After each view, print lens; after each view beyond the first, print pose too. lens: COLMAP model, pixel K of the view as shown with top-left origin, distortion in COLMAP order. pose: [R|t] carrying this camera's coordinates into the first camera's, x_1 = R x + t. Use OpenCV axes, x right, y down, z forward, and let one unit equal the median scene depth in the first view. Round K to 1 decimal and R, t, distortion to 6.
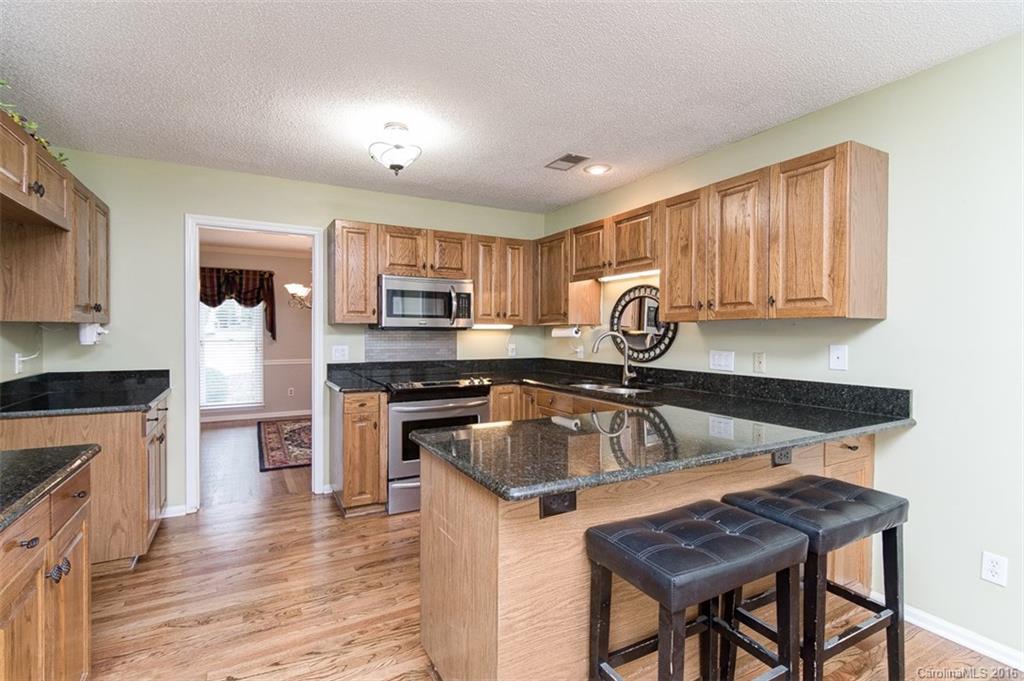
lens RADIAL K [[471.7, 0, 501.8], [0, 471.7, 341.9], [0, 0, 1]] dist [-0.014949, 0.000250]
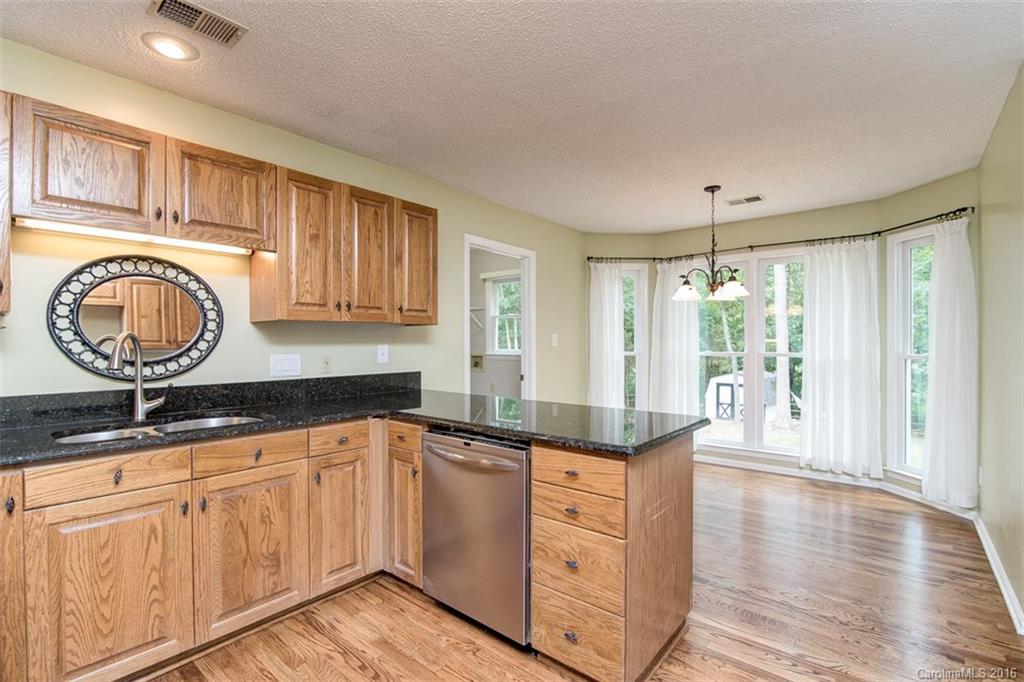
lens RADIAL K [[471.7, 0, 501.8], [0, 471.7, 342.4], [0, 0, 1]] dist [-0.014949, 0.000250]
pose [[-0.363793, -0.004278, 0.931470, -0.465563], [0.022538, 0.999656, 0.013394, -0.006539], [-0.931207, 0.025866, -0.363572, 0.834606]]
